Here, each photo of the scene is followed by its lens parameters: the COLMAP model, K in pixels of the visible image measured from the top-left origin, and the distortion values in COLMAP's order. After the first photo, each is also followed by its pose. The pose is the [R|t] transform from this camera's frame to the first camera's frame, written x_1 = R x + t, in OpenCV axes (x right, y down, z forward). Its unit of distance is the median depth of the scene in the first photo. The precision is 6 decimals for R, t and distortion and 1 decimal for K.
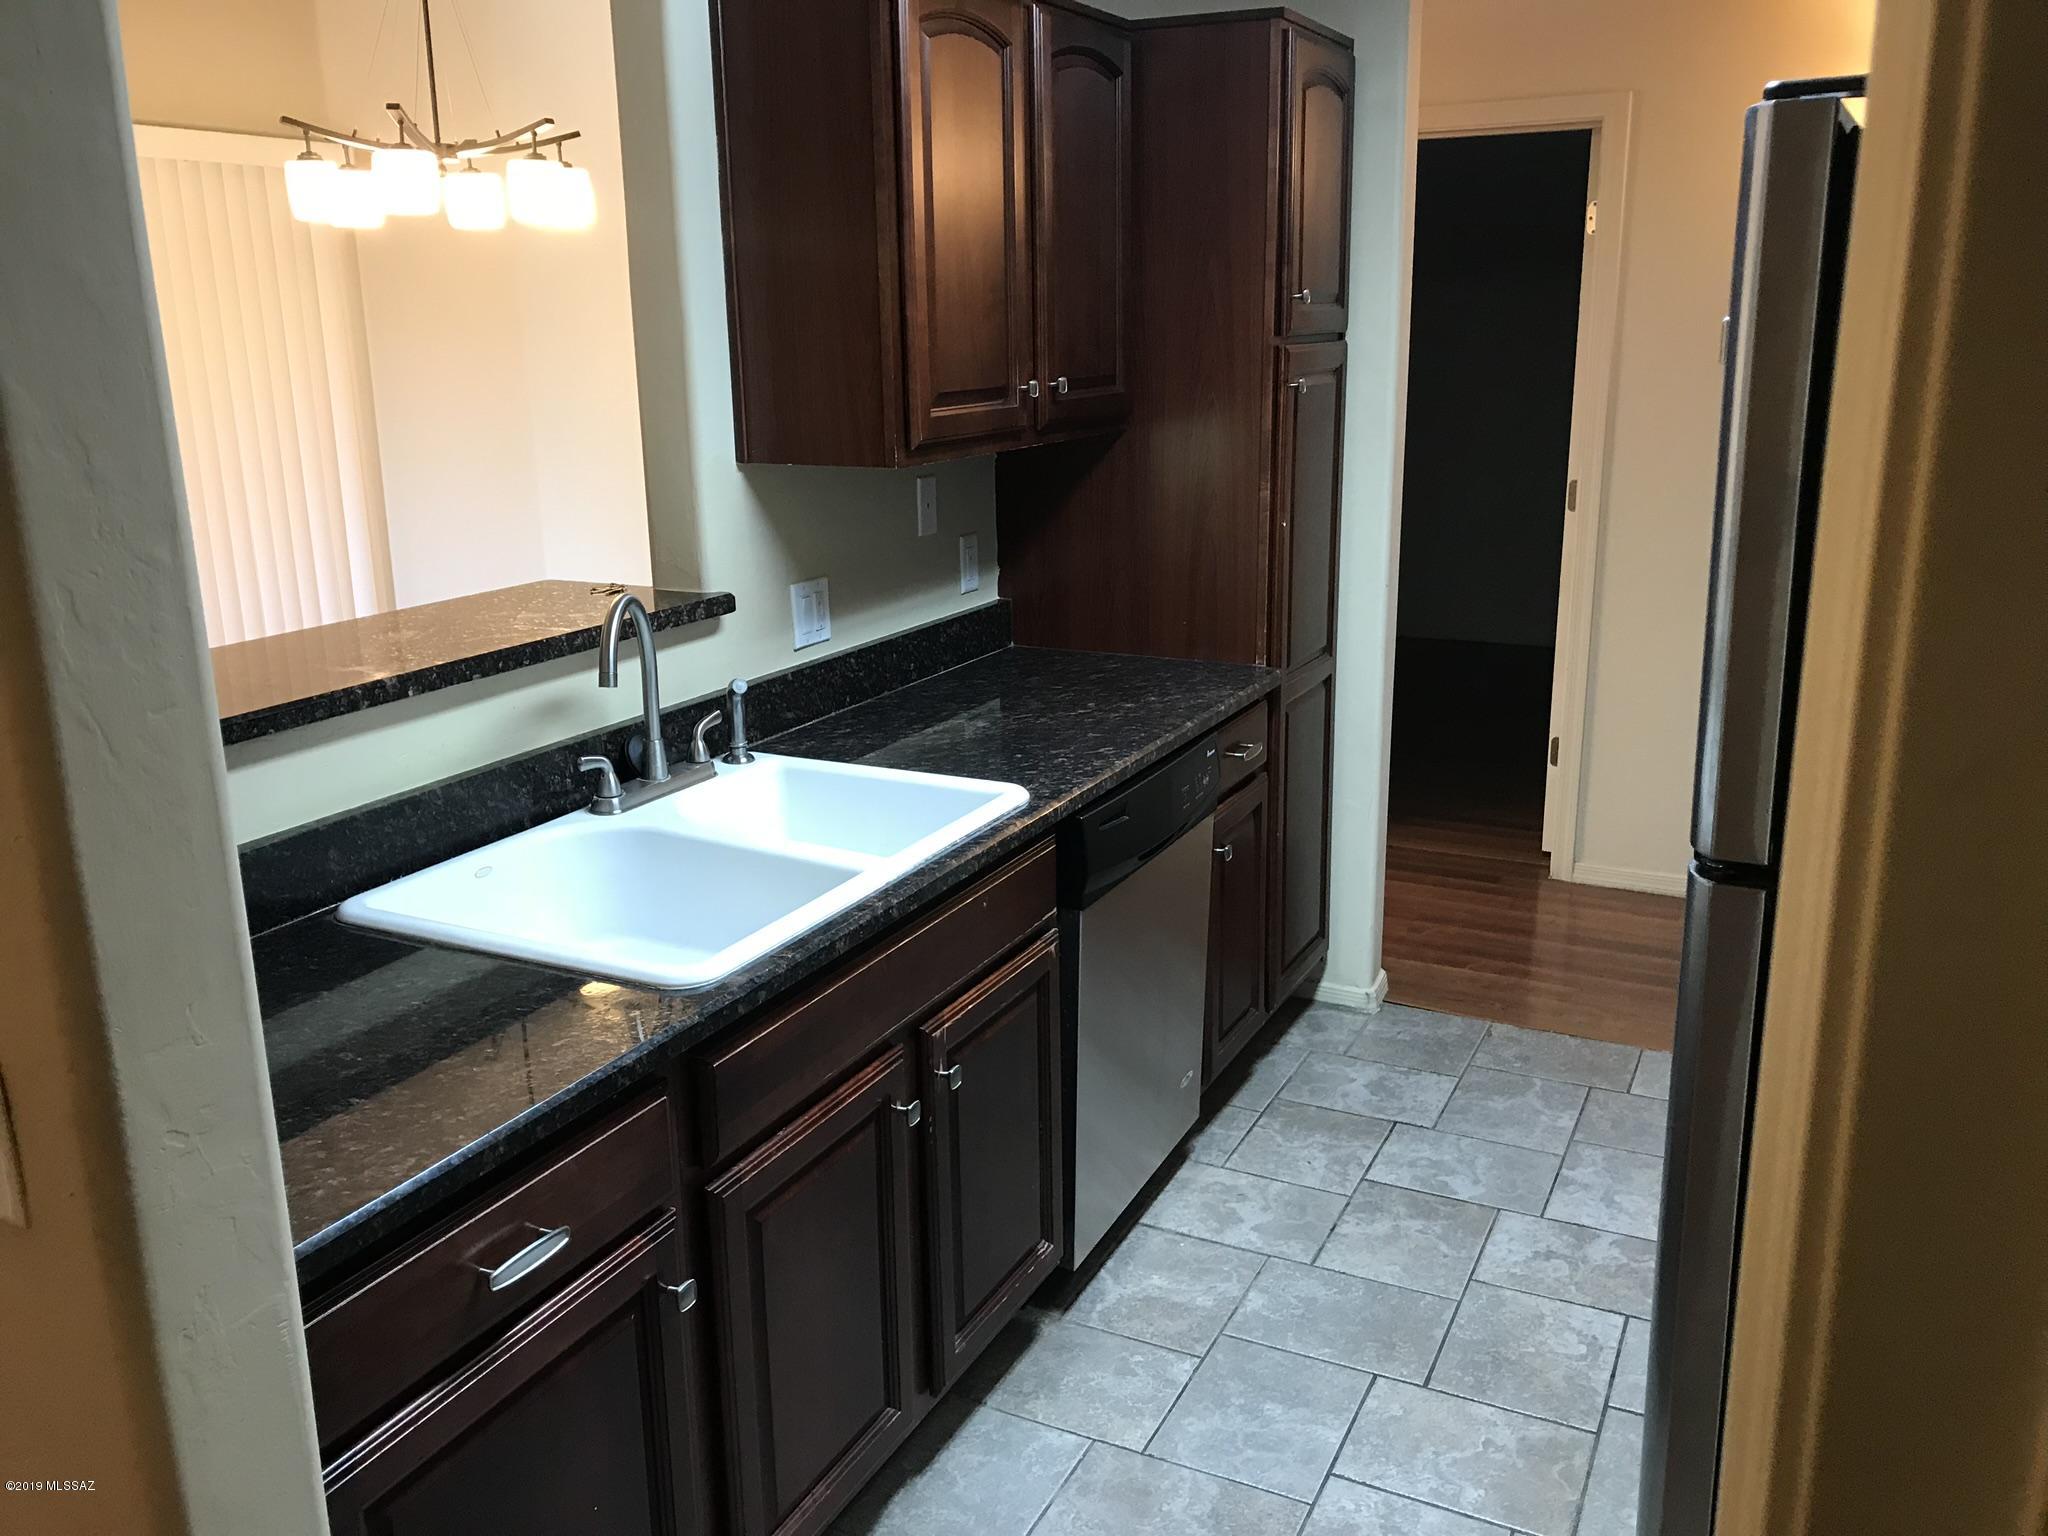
lens RADIAL K [[1661.2, 0, 1024.7], [0, 1661.2, 763.5], [0, 0, 1]] dist [0.039315, -0.061624]
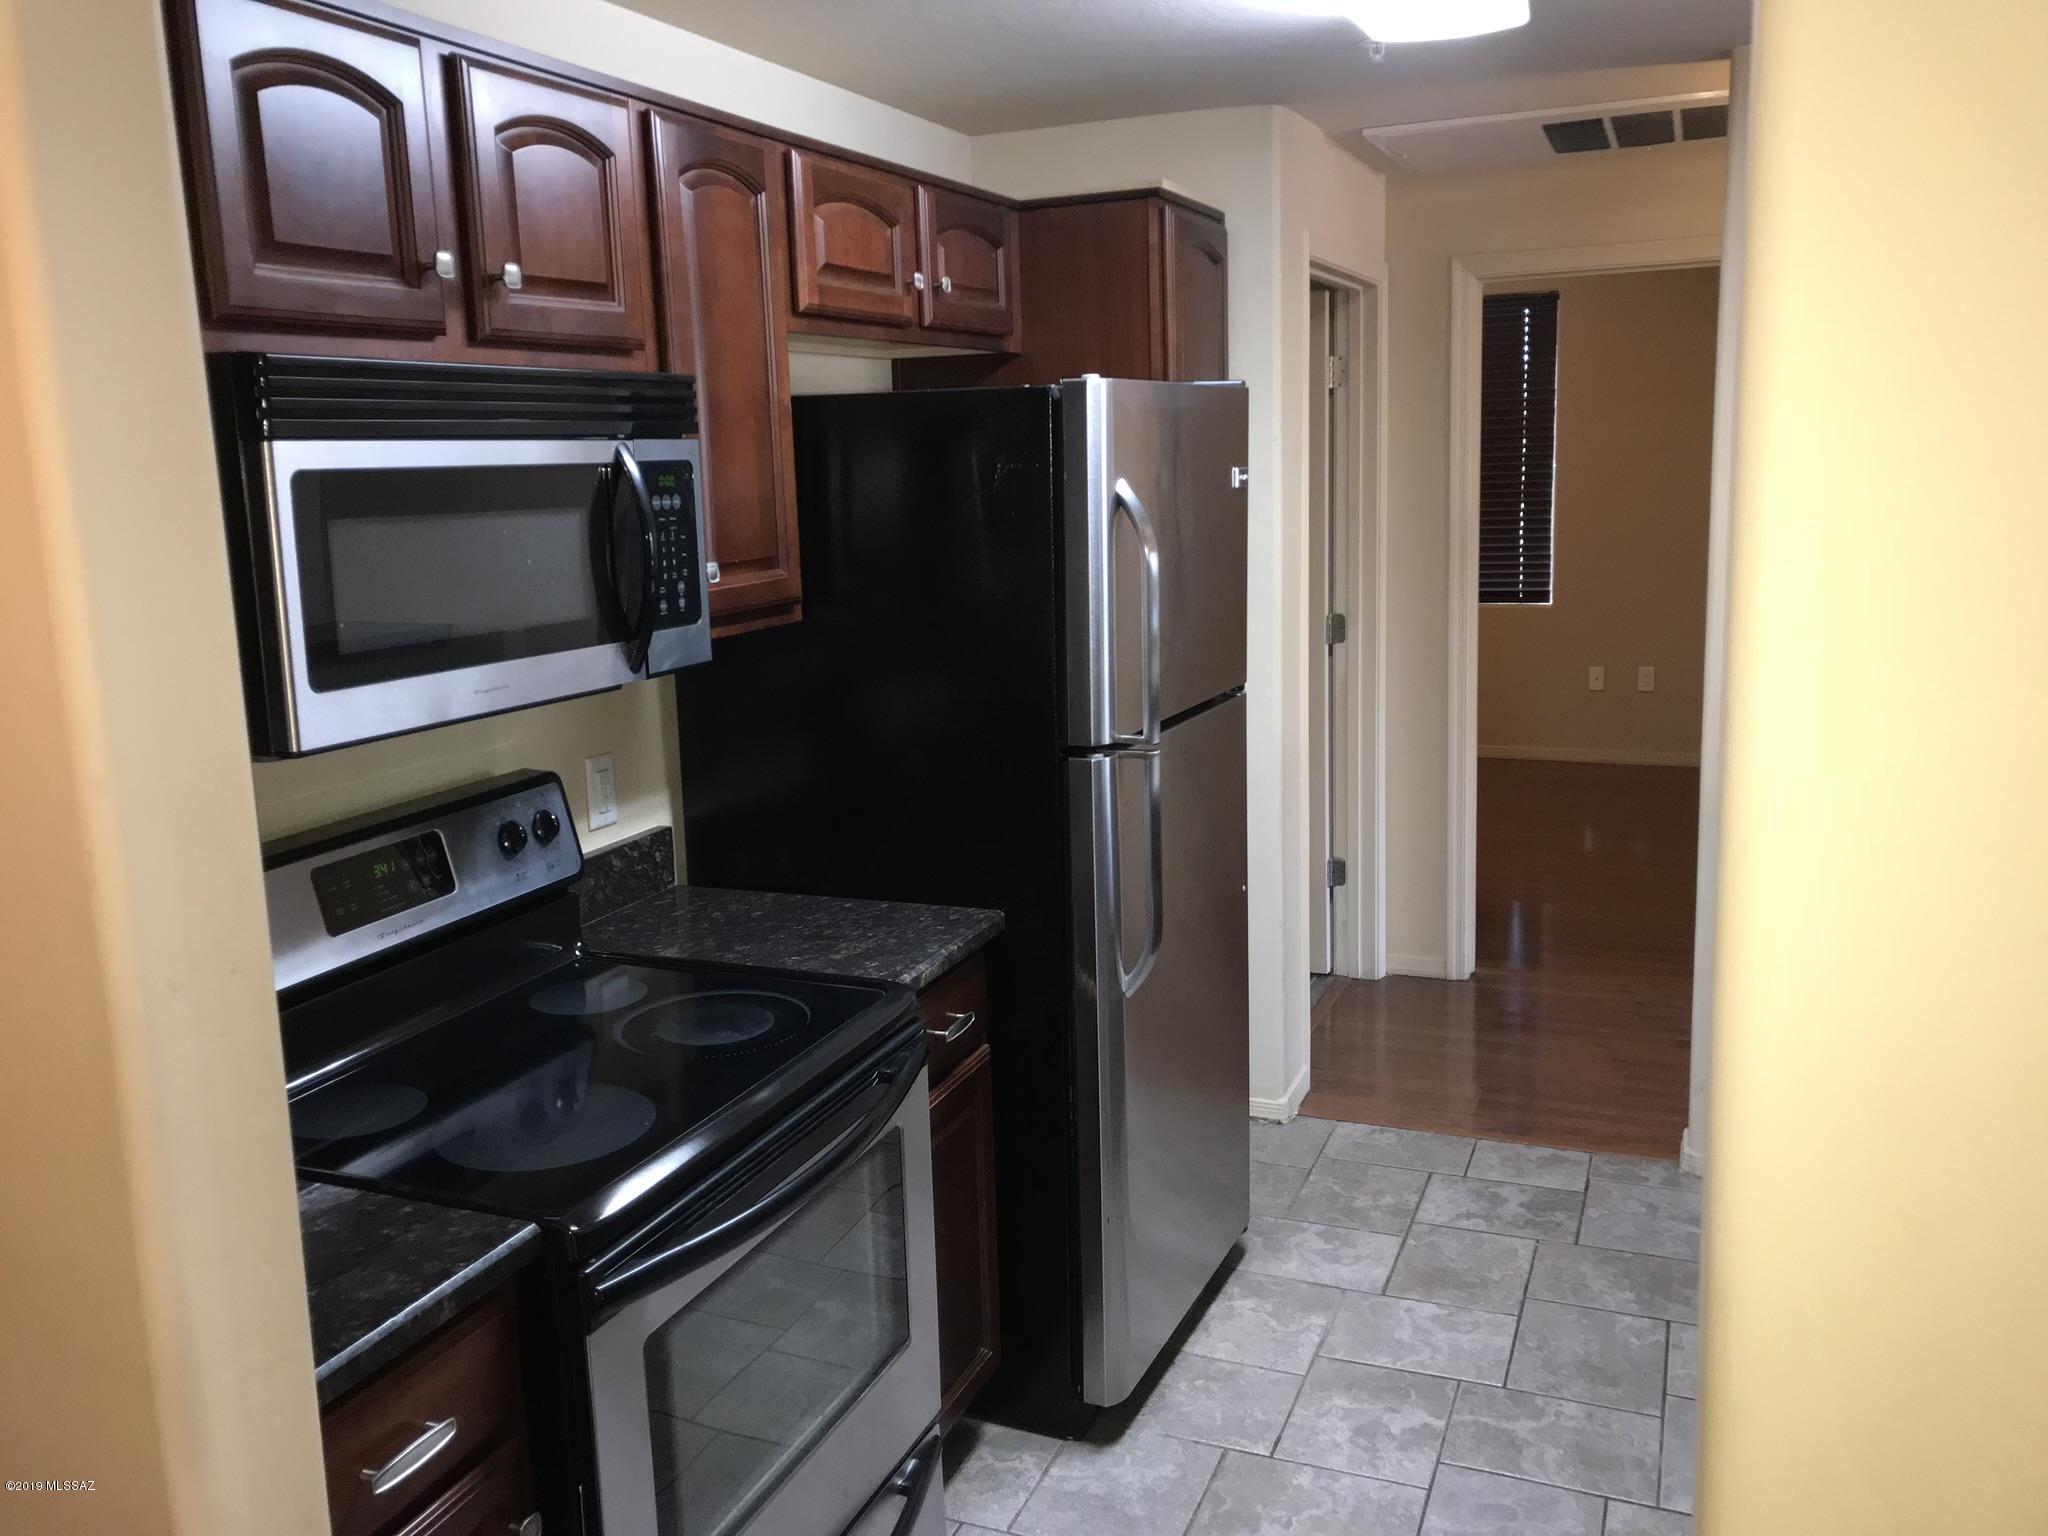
lens RADIAL K [[1661.2, 0, 1022.2], [0, 1661.2, 762.5], [0, 0, 1]] dist [0.039315, -0.061624]
pose [[-0.996021, 0.065451, -0.060490, 0.482573], [0.033563, 0.904221, 0.425745, -0.486315], [0.082562, 0.422020, -0.902819, 1.758762]]
